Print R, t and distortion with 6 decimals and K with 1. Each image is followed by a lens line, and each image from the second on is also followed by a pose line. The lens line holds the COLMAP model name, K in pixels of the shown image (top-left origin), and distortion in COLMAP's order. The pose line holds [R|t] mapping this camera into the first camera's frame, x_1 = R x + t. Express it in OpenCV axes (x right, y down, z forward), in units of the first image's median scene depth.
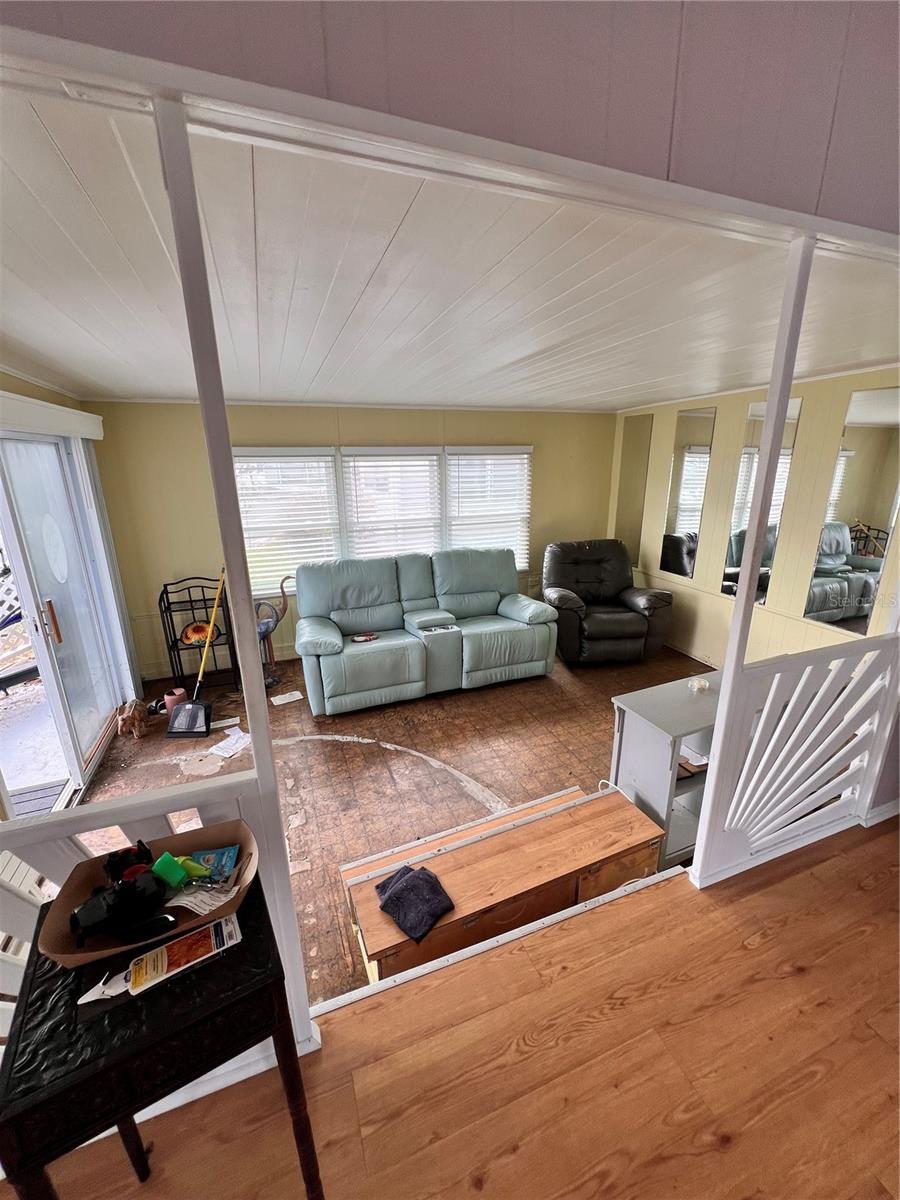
lens RADIAL K [[482.0, 0, 445.6], [0, 482.0, 597.6], [0, 0, 1]] dist [0.000429, 0.000239]
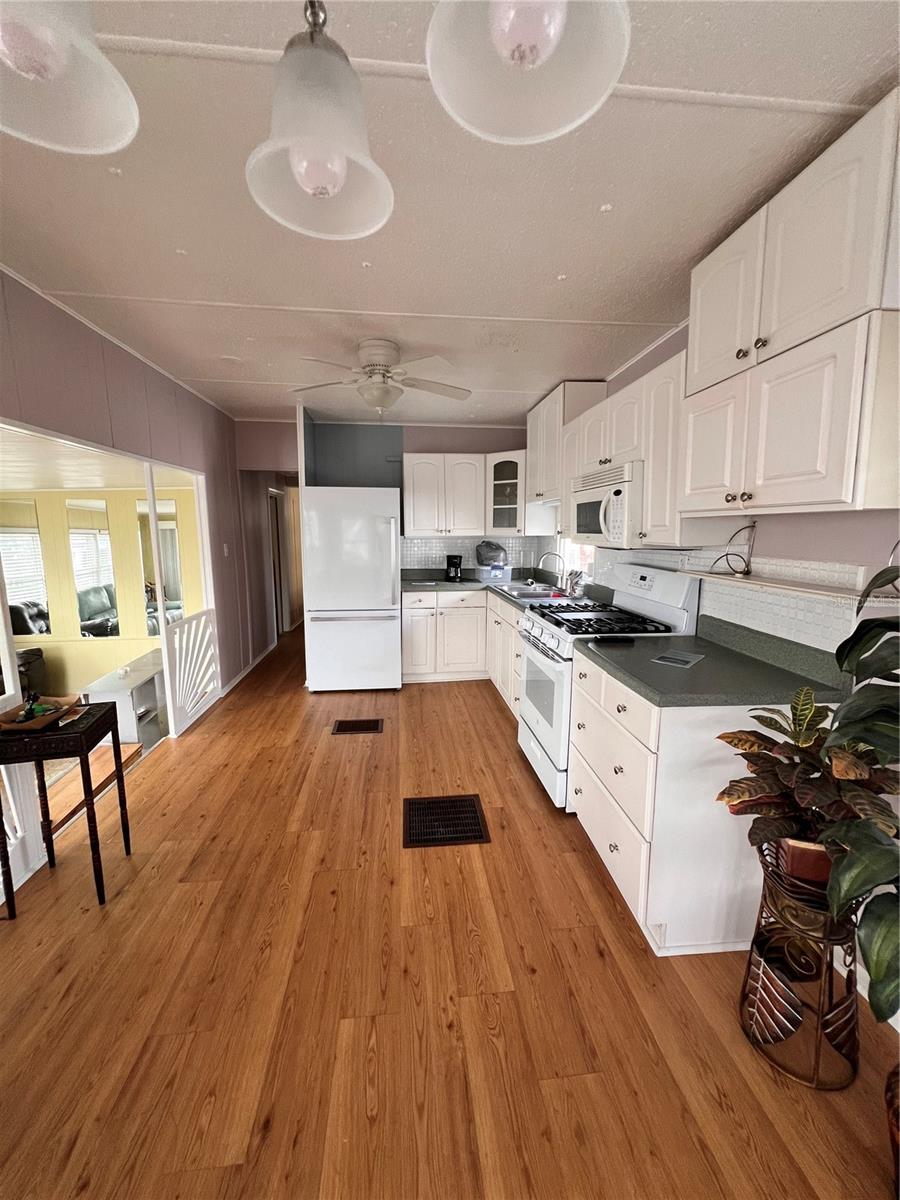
lens RADIAL K [[482.0, 0, 445.4], [0, 482.0, 595.0], [0, 0, 1]] dist [0.000429, 0.000239]
pose [[0.259659, -0.121518, 0.958024, -1.046836], [0.272805, 0.960874, 0.047940, 0.218193], [-0.926366, 0.248906, 0.282651, -0.782008]]
